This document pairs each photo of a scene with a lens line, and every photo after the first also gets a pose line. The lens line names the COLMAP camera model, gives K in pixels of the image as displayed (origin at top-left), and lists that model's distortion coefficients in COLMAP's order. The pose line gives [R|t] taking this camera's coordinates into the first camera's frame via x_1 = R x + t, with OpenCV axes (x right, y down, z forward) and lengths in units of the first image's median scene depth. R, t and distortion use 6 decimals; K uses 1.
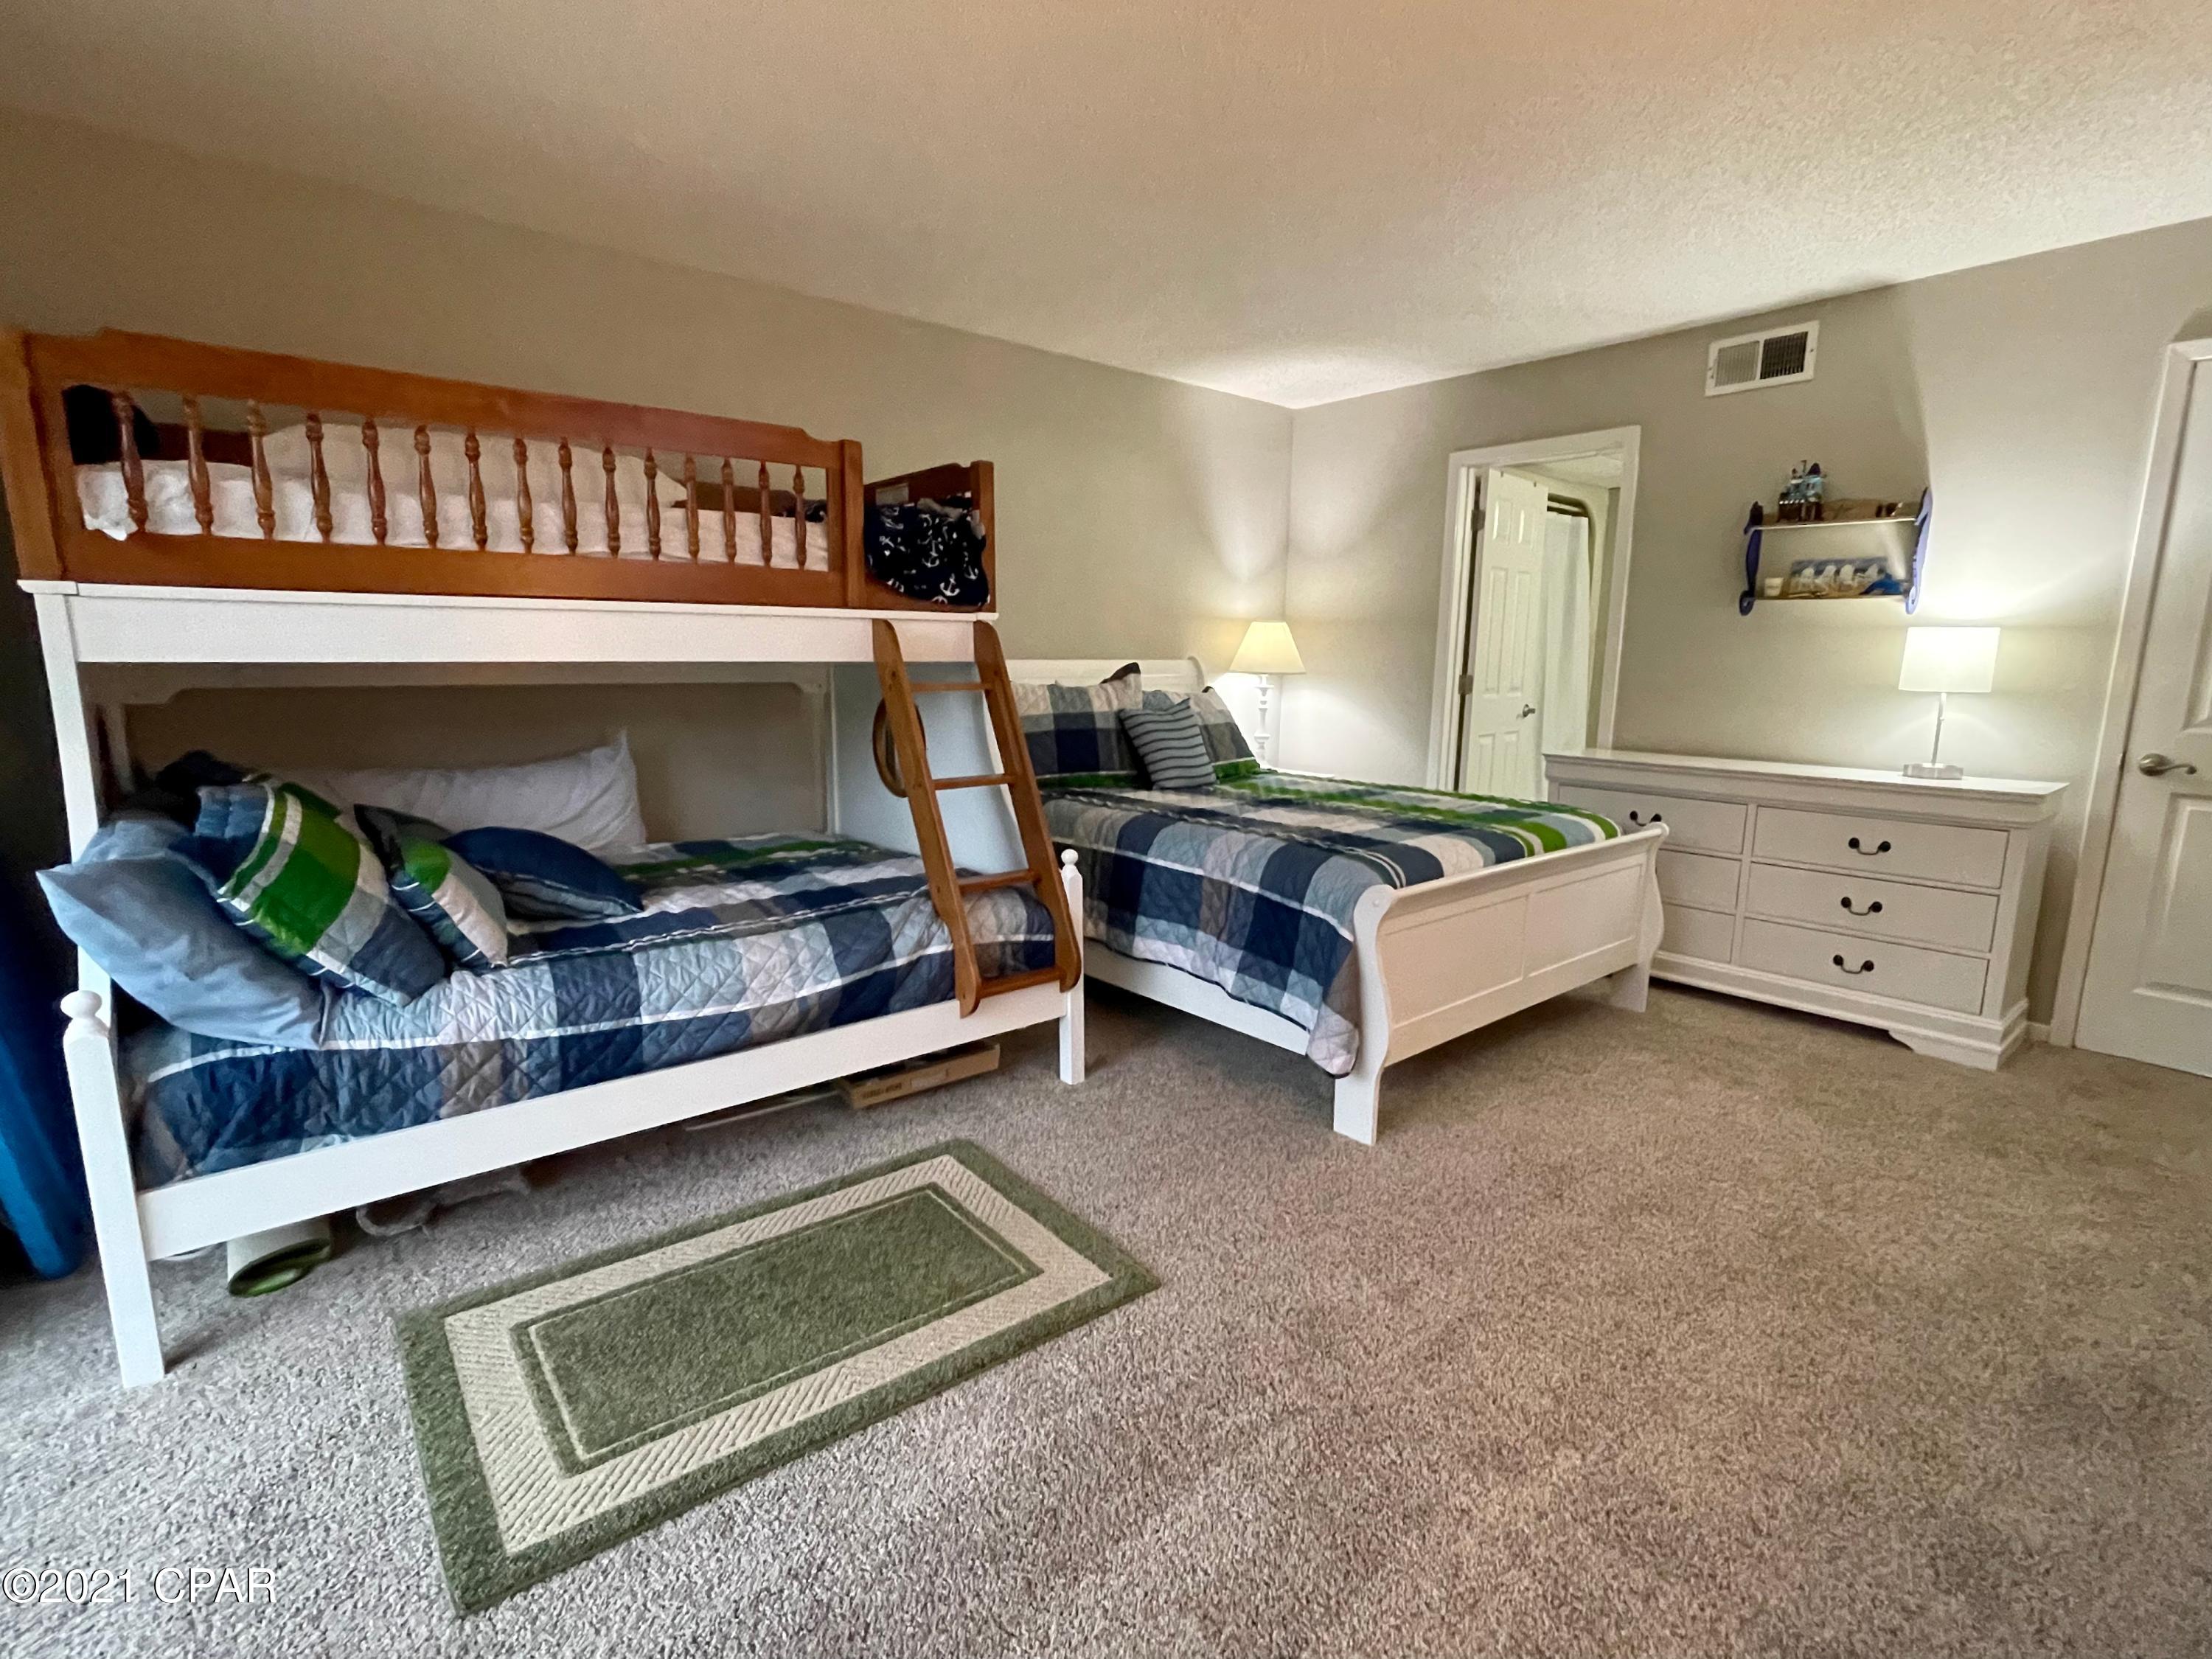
lens RADIAL K [[1024.1, 0, 1106.9], [0, 1024.1, 829.0], [0, 0, 1]] dist [-0.008554, 0.003237]
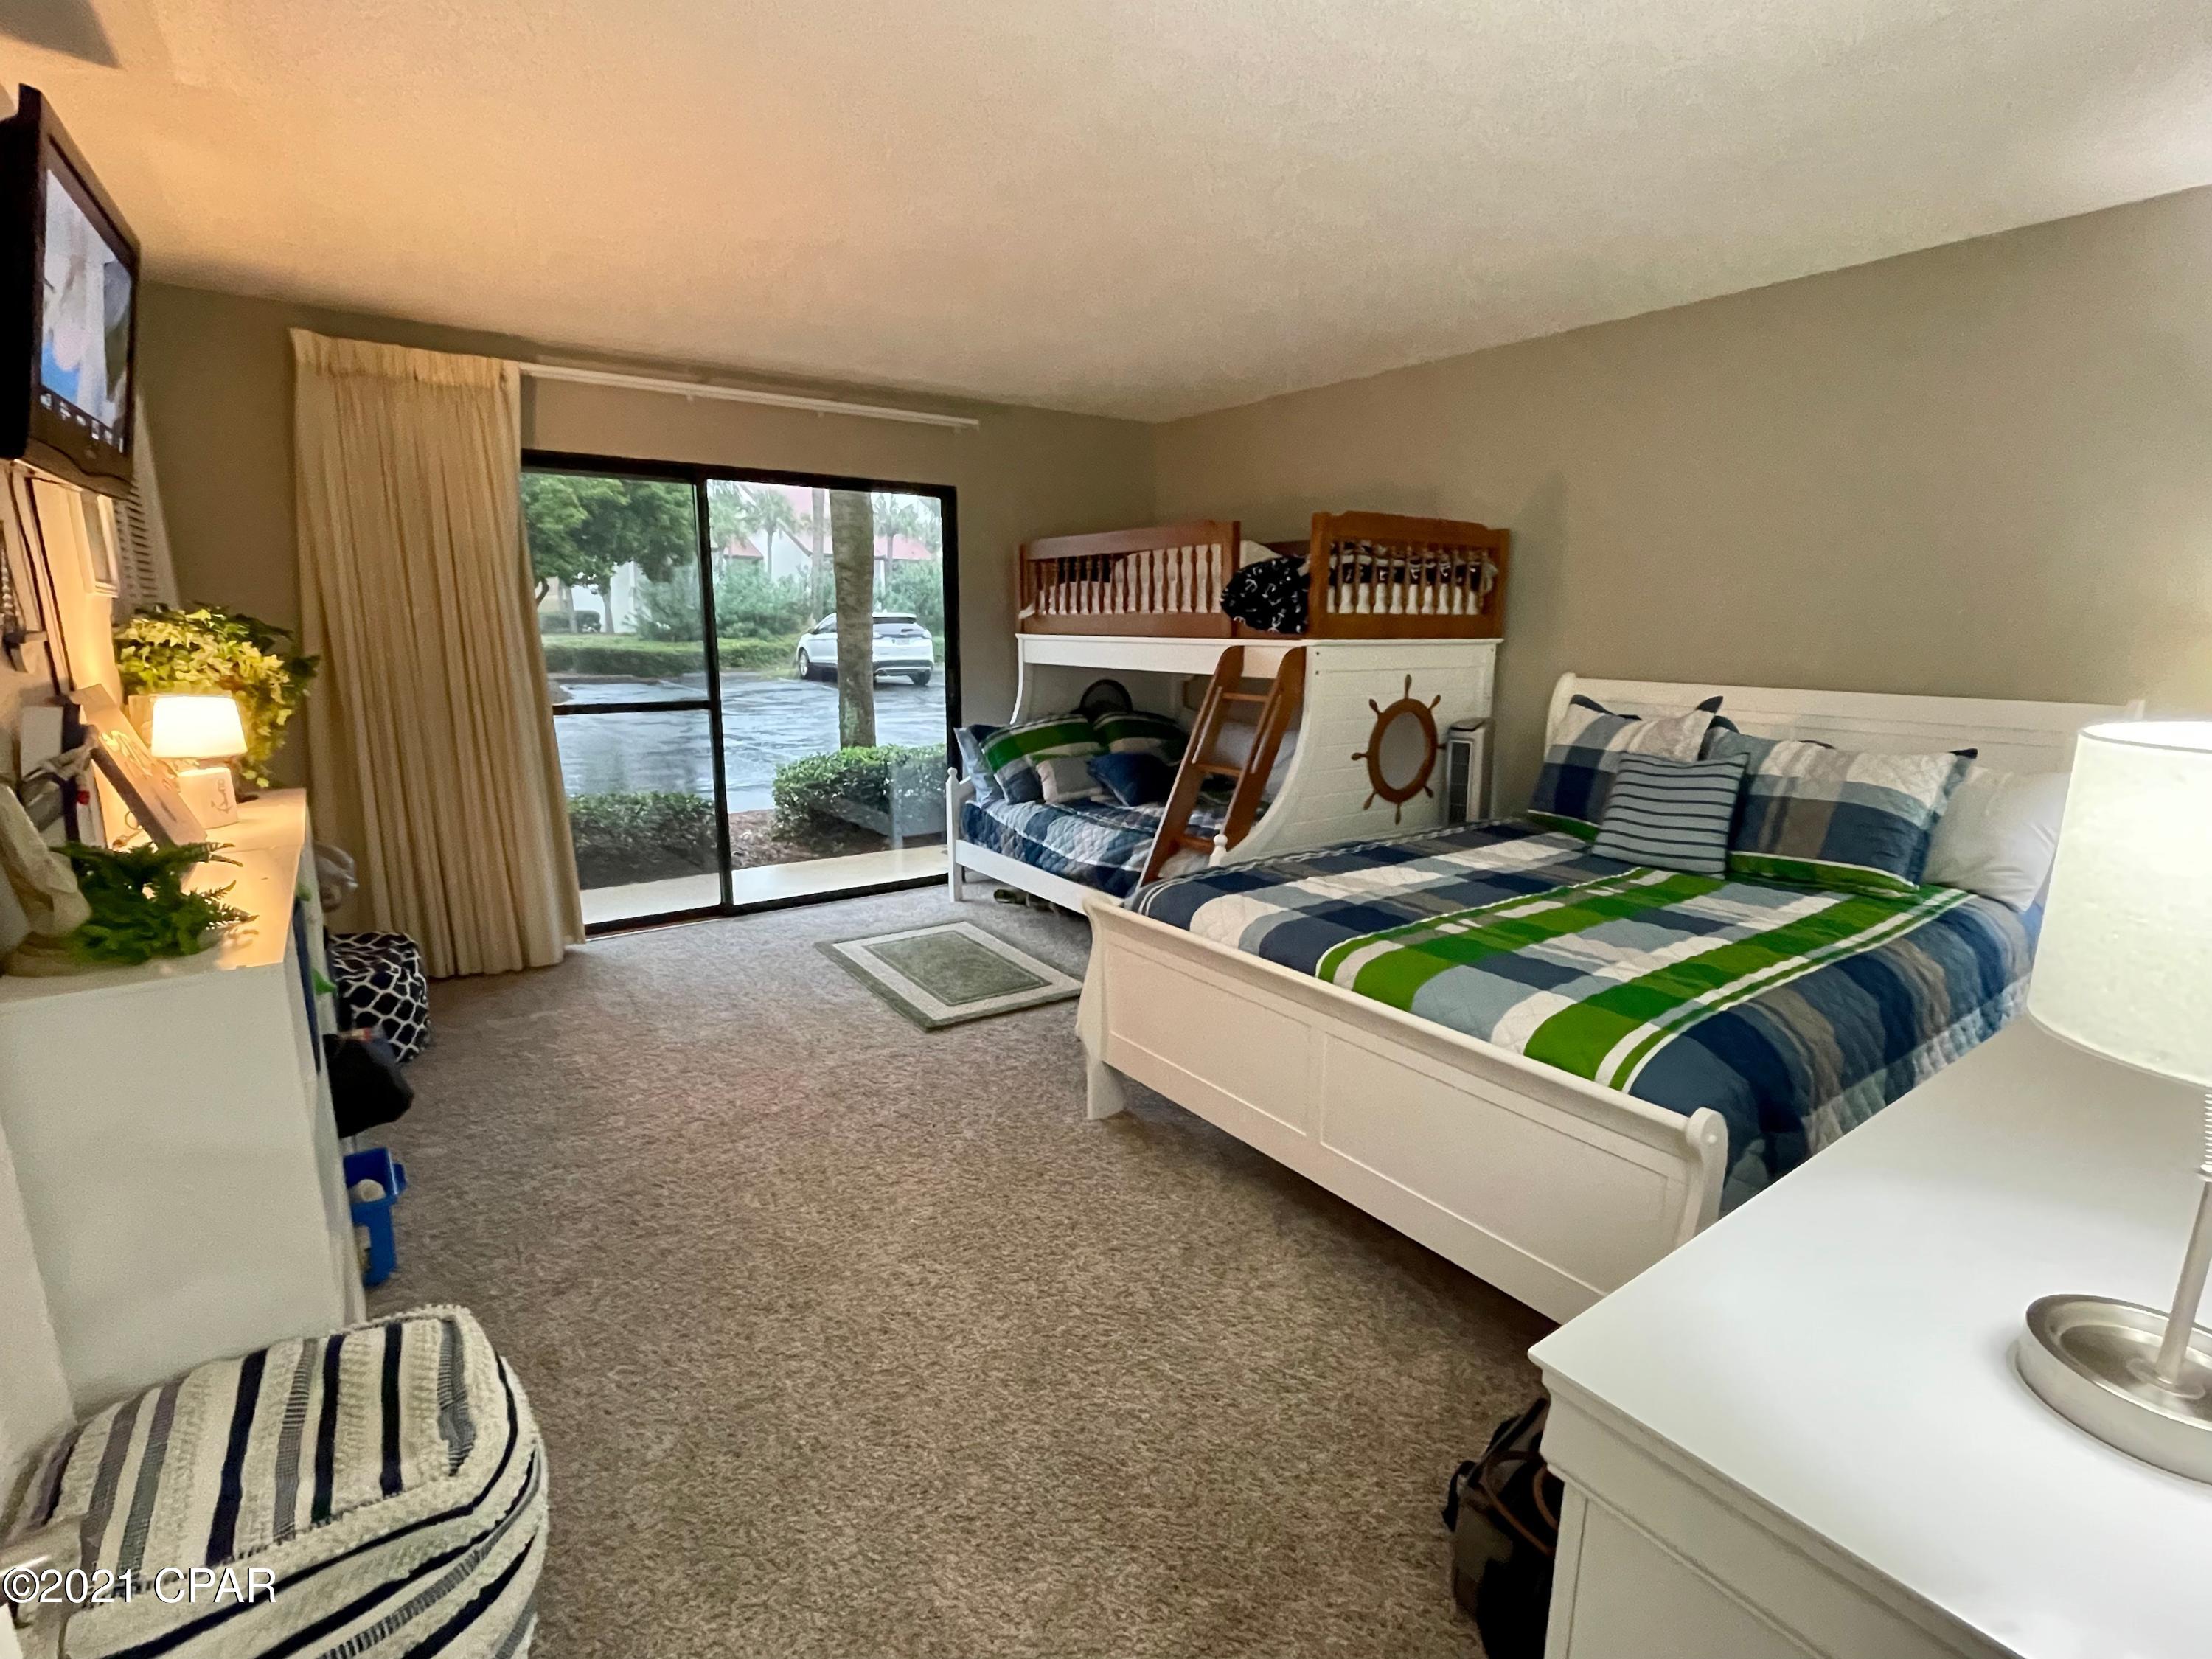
lens RADIAL K [[1024.1, 0, 1103.0], [0, 1024.1, 835.1], [0, 0, 1]] dist [-0.008554, 0.003237]
pose [[-0.064046, 0.195515, -0.978607, 1.667855], [-0.169927, 0.964163, 0.203750, -0.290158], [0.983373, 0.179341, -0.028527, 1.265523]]
